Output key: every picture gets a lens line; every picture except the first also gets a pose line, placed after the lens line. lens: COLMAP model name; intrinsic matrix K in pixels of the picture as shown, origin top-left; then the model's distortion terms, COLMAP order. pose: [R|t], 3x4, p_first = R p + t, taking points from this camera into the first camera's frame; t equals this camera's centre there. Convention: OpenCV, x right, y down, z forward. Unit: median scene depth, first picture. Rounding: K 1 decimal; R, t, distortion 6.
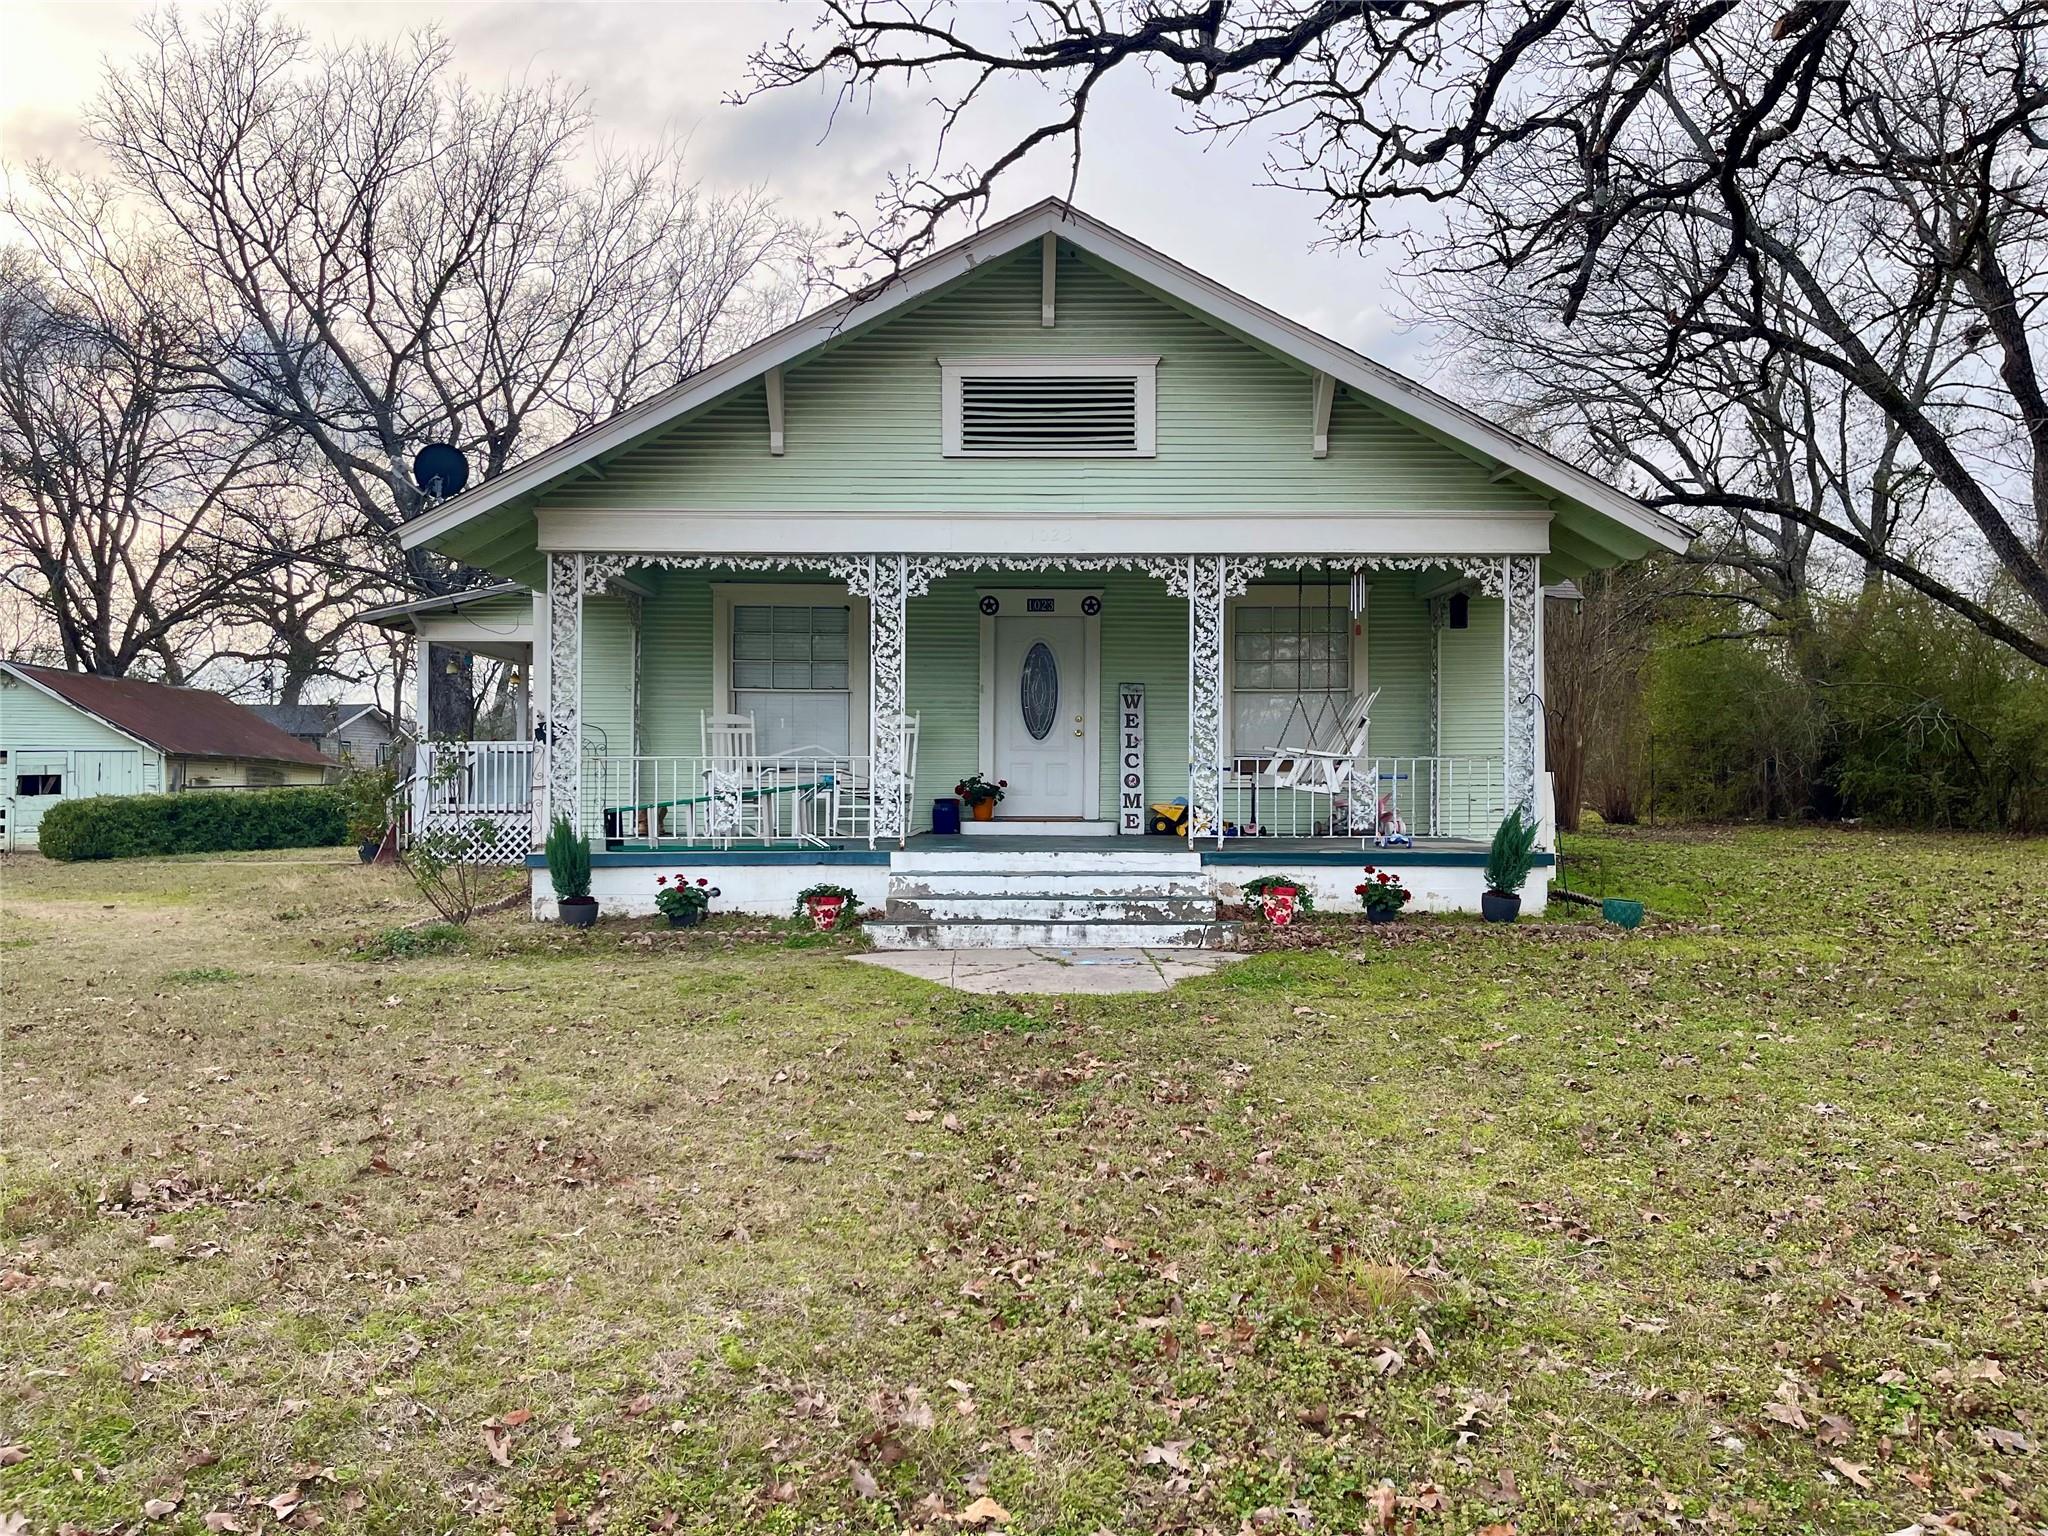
lens RADIAL K [[1481.2, 0, 1150.5], [0, 1481.2, 804.6], [0, 0, 1]] dist [0.044880, -0.008603]
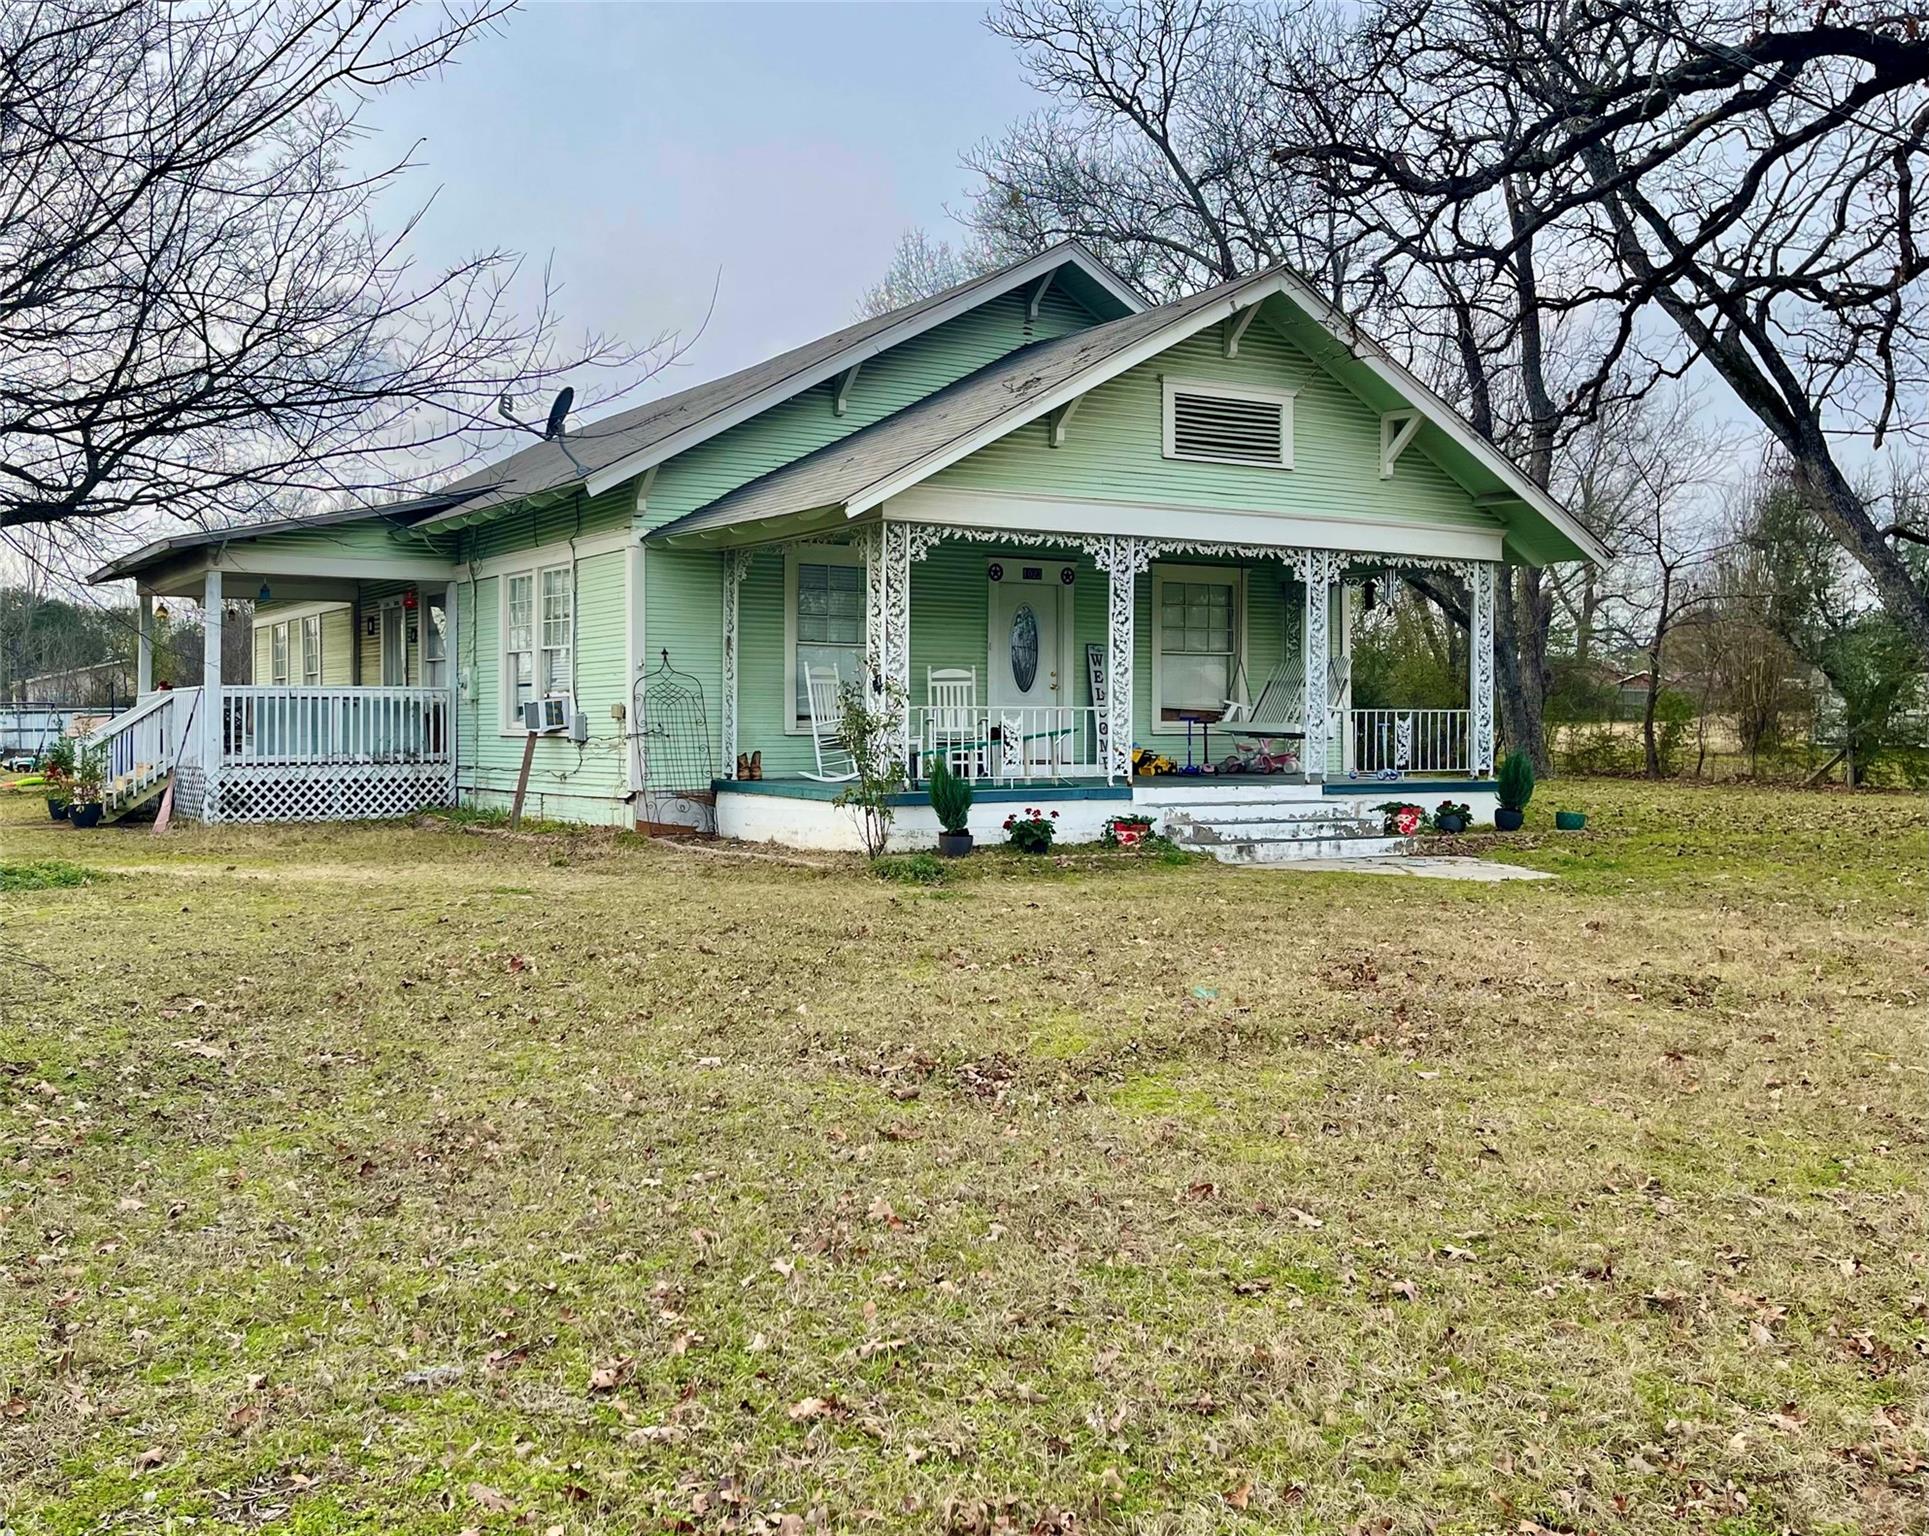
lens RADIAL K [[1556.2, 0, 954.2], [0, 1556.2, 771.9], [0, 0, 1]] dist [0.024833, -0.015004]
pose [[0.891113, -0.013124, 0.453592, -0.860456], [0.008625, 0.999891, 0.011984, 0.002870], [-0.453700, -0.006767, 0.891129, -0.046422]]
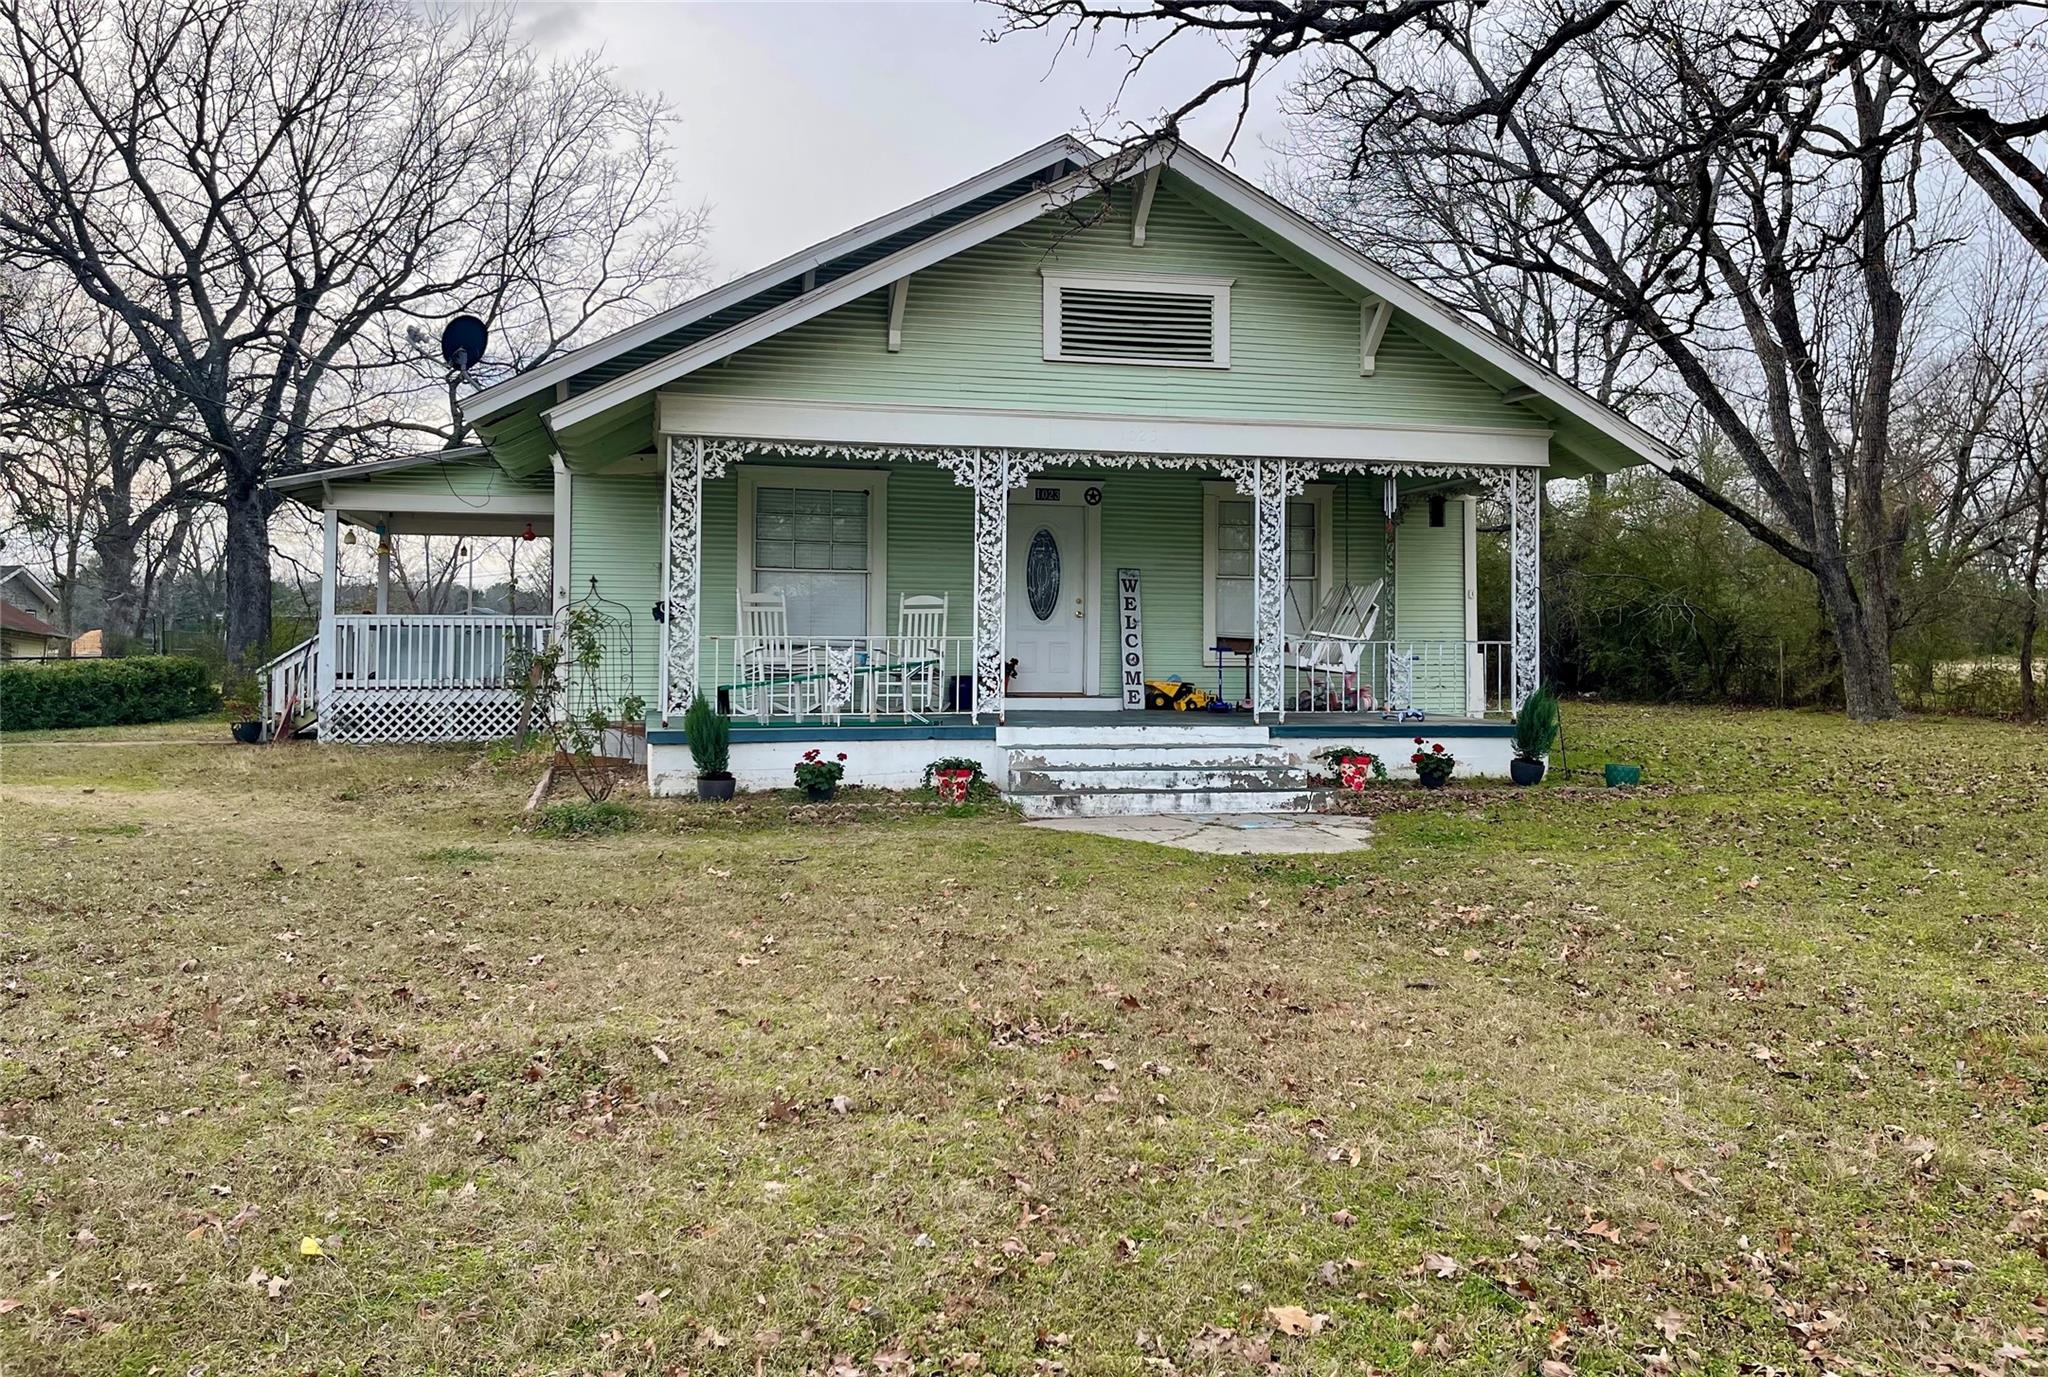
lens RADIAL K [[1441.0, 0, 1143.2], [0, 1441.0, 645.0], [0, 0, 1]] dist [0.049152, -0.005400]
pose [[0.978556, 0.006619, 0.205874, -0.282557], [-0.001868, 0.999728, -0.023265, -0.003024], [-0.205972, 0.022381, 0.978302, -0.035403]]
